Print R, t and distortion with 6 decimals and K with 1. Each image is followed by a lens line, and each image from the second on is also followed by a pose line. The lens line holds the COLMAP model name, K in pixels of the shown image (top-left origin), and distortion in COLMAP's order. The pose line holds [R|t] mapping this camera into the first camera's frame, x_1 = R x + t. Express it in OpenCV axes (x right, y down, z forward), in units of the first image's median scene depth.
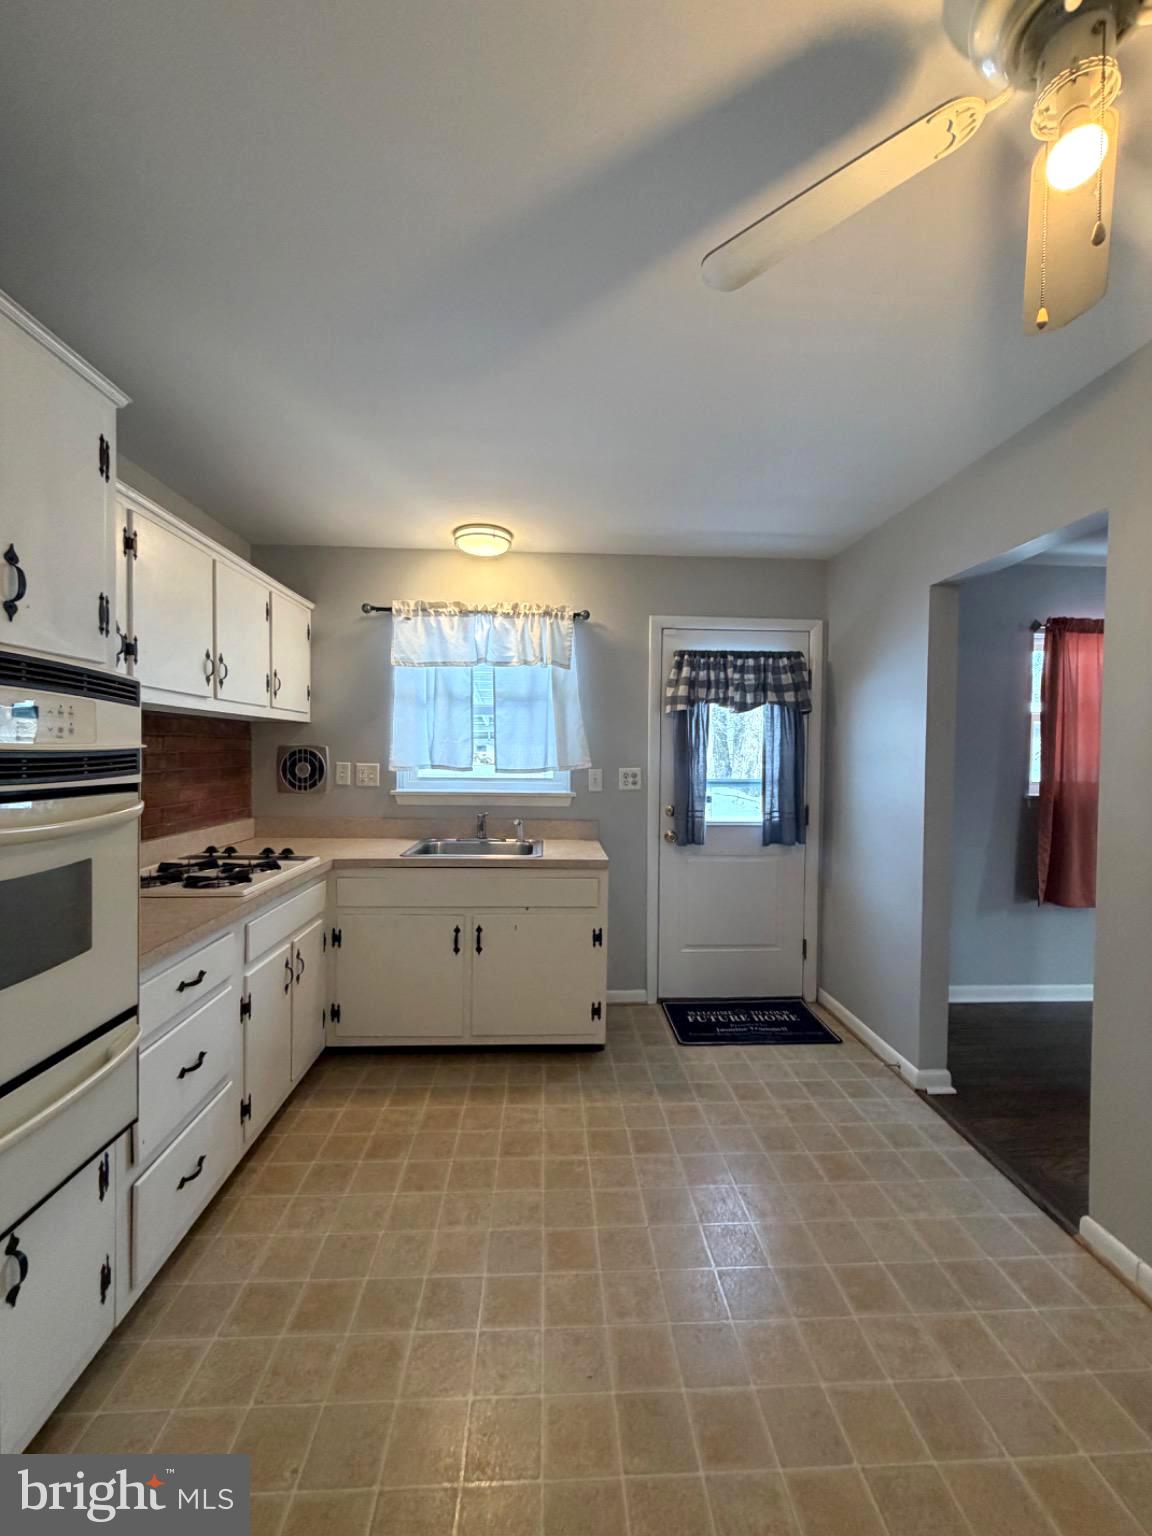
lens RADIAL K [[610.9, 0, 573.6], [0, 610.9, 762.5], [0, 0, 1]] dist [-0.000979, 0.000067]
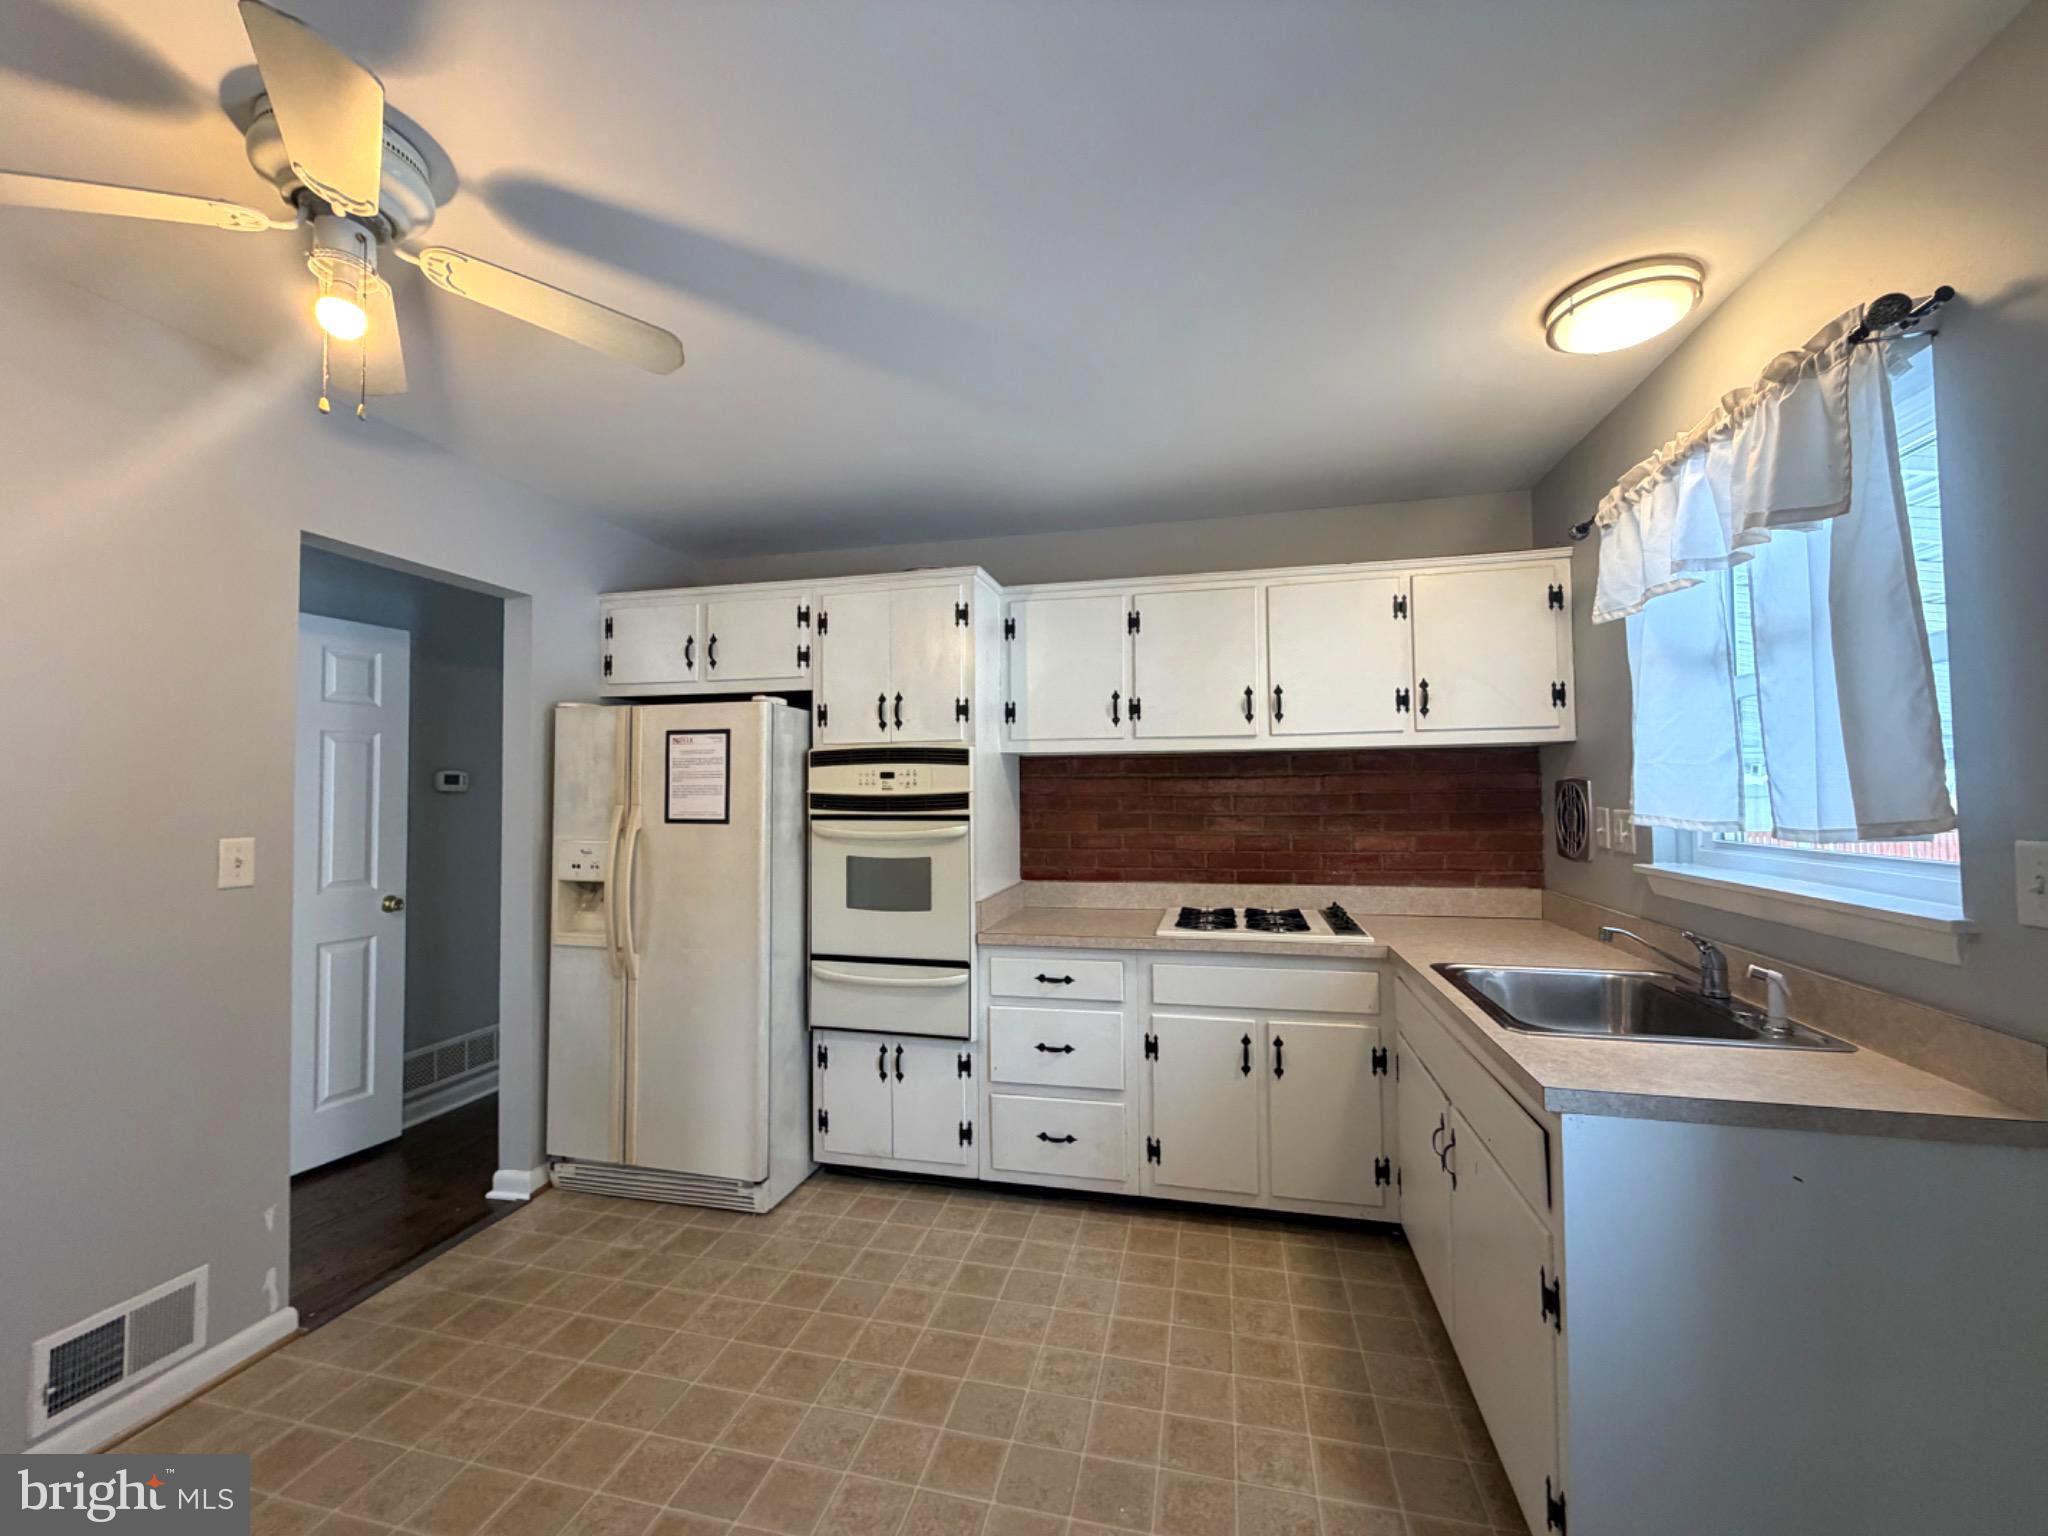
lens RADIAL K [[814.5, 0, 1025.8], [0, 814.5, 764.0], [0, 0, 1]] dist [-0.000979, 0.000067]
pose [[-0.281324, -0.046888, -0.958467, 0.513022], [-0.008426, 0.998888, -0.046392, -0.001187], [0.959576, -0.004975, -0.281406, 0.723863]]
